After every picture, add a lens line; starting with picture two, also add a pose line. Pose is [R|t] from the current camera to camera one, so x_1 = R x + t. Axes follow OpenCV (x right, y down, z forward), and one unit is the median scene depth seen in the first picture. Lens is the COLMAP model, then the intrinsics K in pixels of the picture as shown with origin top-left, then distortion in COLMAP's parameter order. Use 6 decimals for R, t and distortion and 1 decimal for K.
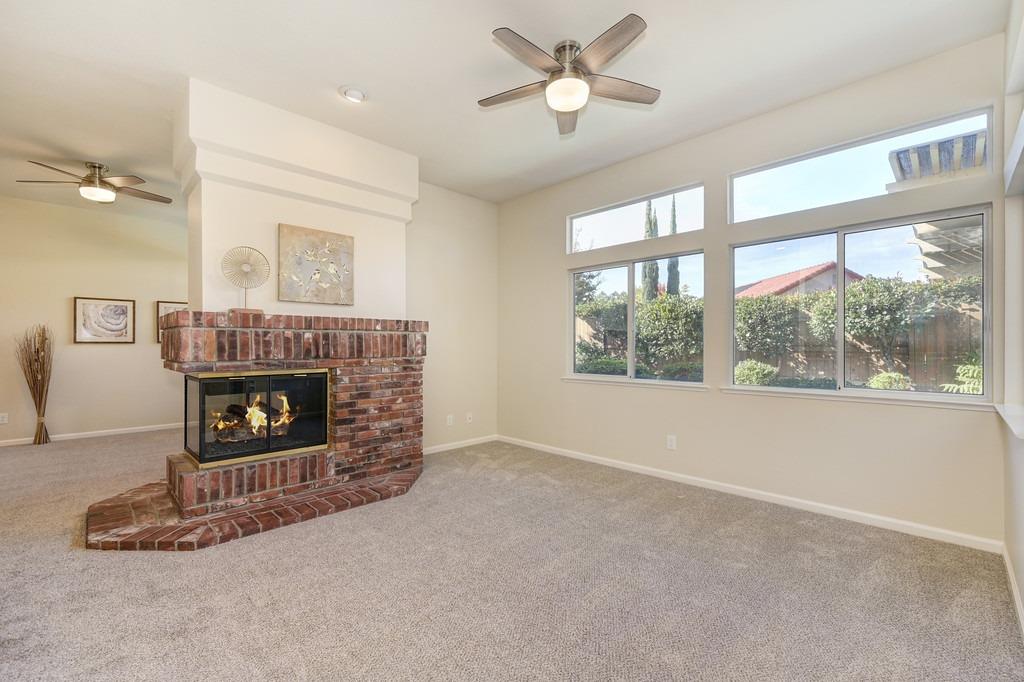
lens RADIAL K [[435.4, 0, 512.0], [0, 435.4, 341.0], [0, 0, 1]] dist [-0.000832, -0.000036]
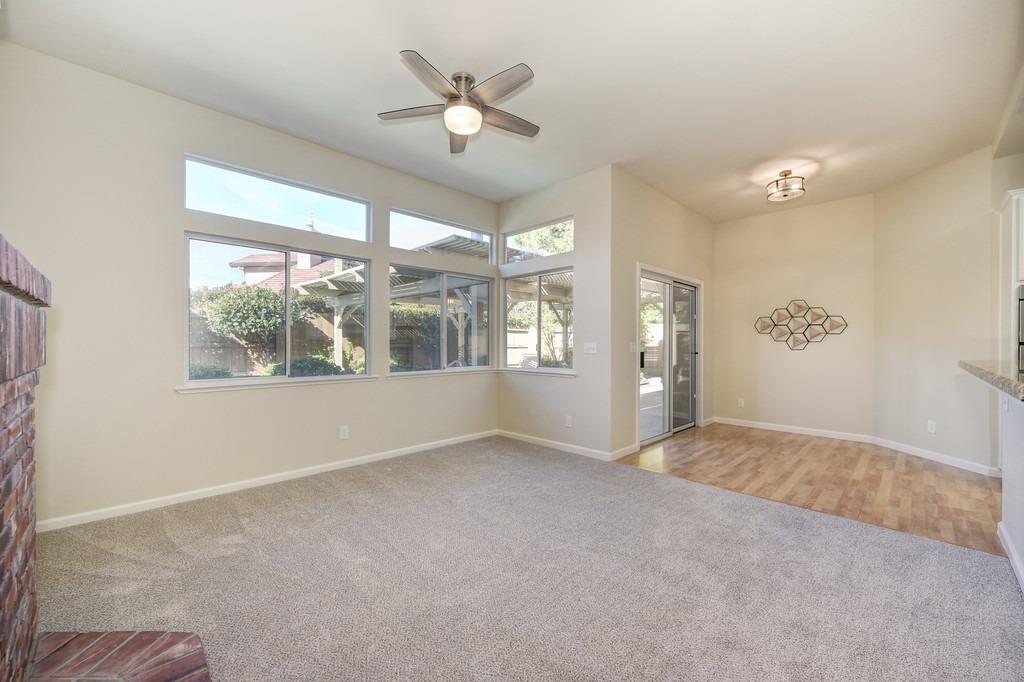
lens RADIAL K [[402.5, 0, 512.6], [0, 402.5, 338.3], [0, 0, 1]] dist [-0.001173, -0.000041]
pose [[0.008867, 0.010685, 0.999904, -0.577388], [-0.012382, 0.999867, -0.010575, 0.007251], [-0.999884, -0.012287, 0.008998, 0.541861]]
